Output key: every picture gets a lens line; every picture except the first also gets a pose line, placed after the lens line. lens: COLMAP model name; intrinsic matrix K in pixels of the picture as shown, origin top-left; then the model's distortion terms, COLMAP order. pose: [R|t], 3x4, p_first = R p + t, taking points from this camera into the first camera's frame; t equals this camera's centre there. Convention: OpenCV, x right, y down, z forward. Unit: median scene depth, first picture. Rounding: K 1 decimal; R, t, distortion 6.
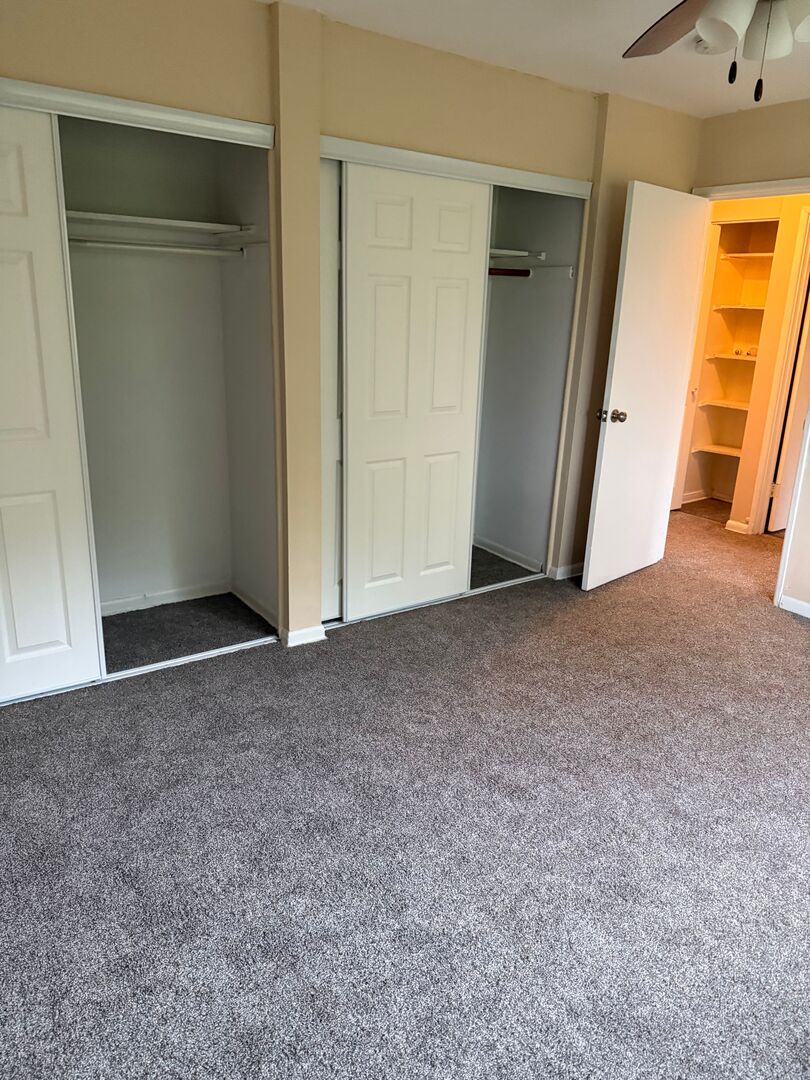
lens RADIAL K [[753.5, 0, 397.4], [0, 753.5, 540.4], [0, 0, 1]] dist [0.171169, -0.334616]
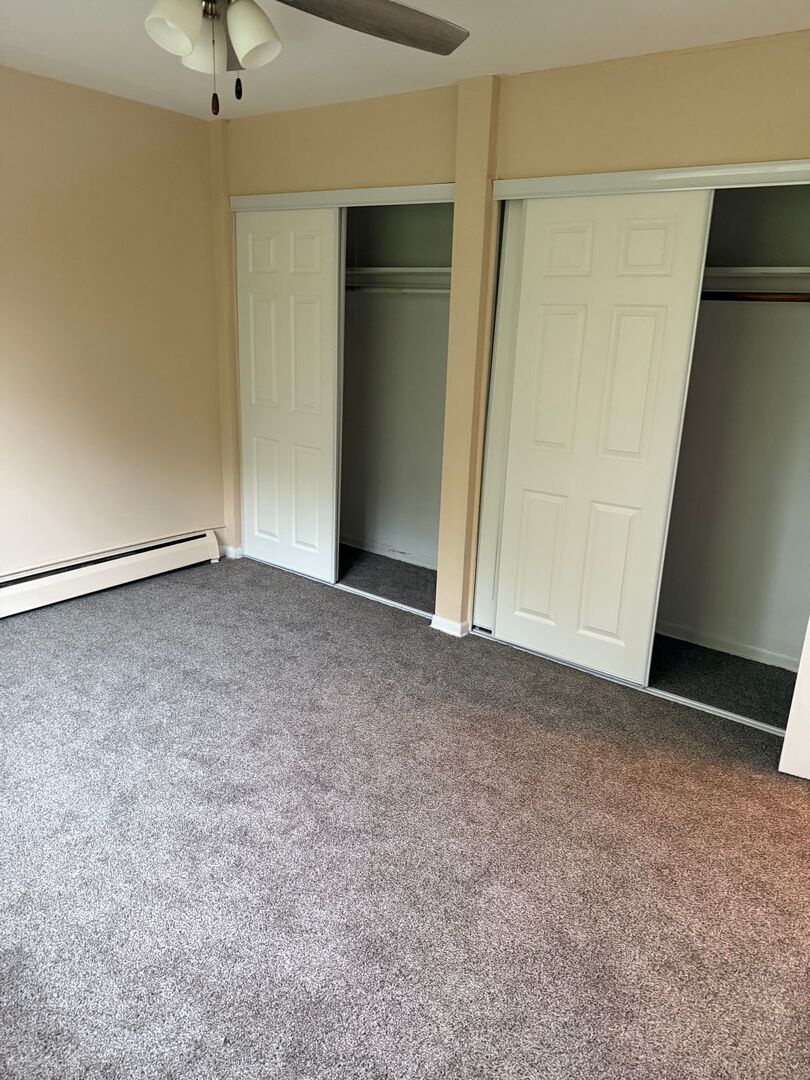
lens RADIAL K [[753.5, 0, 397.4], [0, 753.5, 540.4], [0, 0, 1]] dist [0.171169, -0.334616]
pose [[0.293652, 0.255683, -0.921084, 0.832165], [-0.308110, 0.937457, 0.161999, -0.146844], [0.904896, 0.236224, 0.354064, 0.496551]]
